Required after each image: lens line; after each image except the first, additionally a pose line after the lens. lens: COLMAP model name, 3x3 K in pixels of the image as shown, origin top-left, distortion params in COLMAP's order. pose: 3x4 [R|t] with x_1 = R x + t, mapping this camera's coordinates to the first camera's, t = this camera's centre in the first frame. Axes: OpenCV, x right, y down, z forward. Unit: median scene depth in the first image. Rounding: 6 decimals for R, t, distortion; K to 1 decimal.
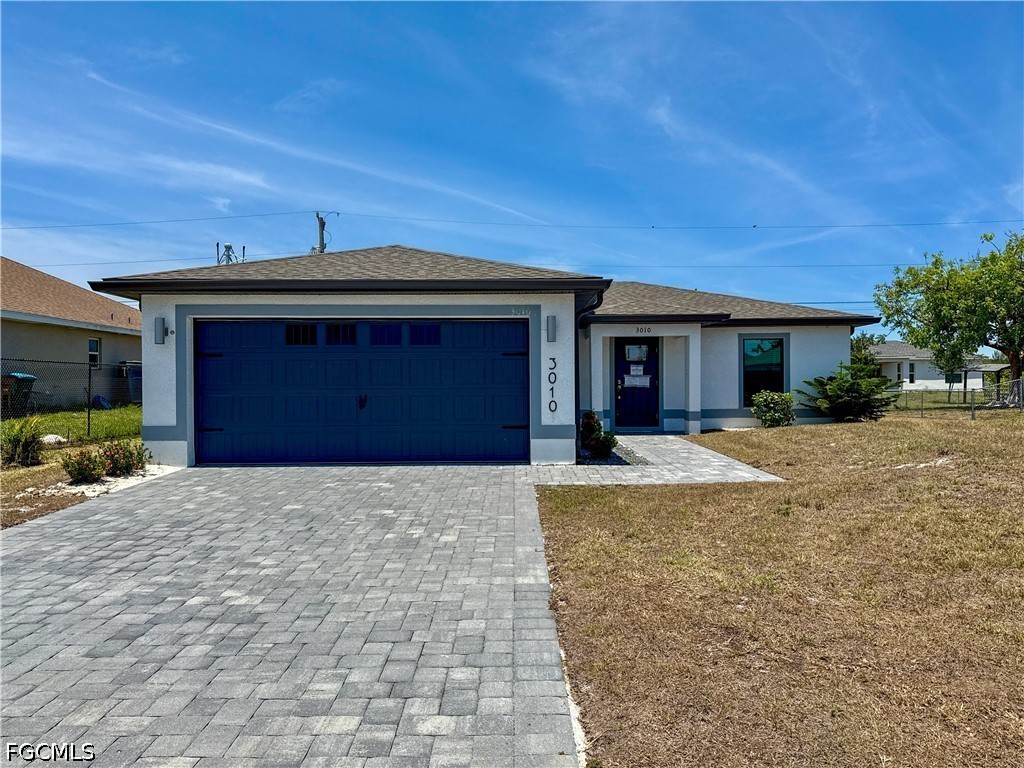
lens RADIAL K [[706.9, 0, 509.4], [0, 706.9, 389.6], [0, 0, 1]] dist [0.052003, -0.066660]
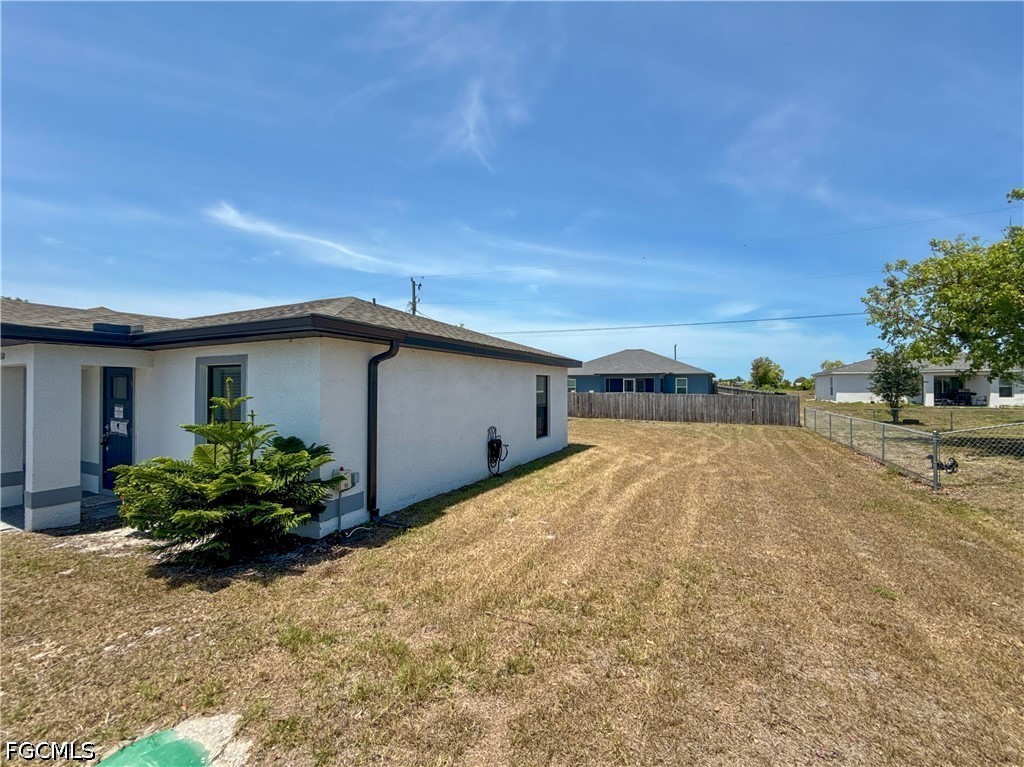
lens RADIAL K [[414.4, 0, 512.0], [0, 414.4, 383.5], [0, 0, 1]] dist [0.000966, 0.000041]
pose [[0.901380, 0.003845, -0.433011, 0.731726], [-0.009297, 0.999902, -0.010474, -0.056418], [0.432928, 0.013467, 0.901328, 0.805339]]
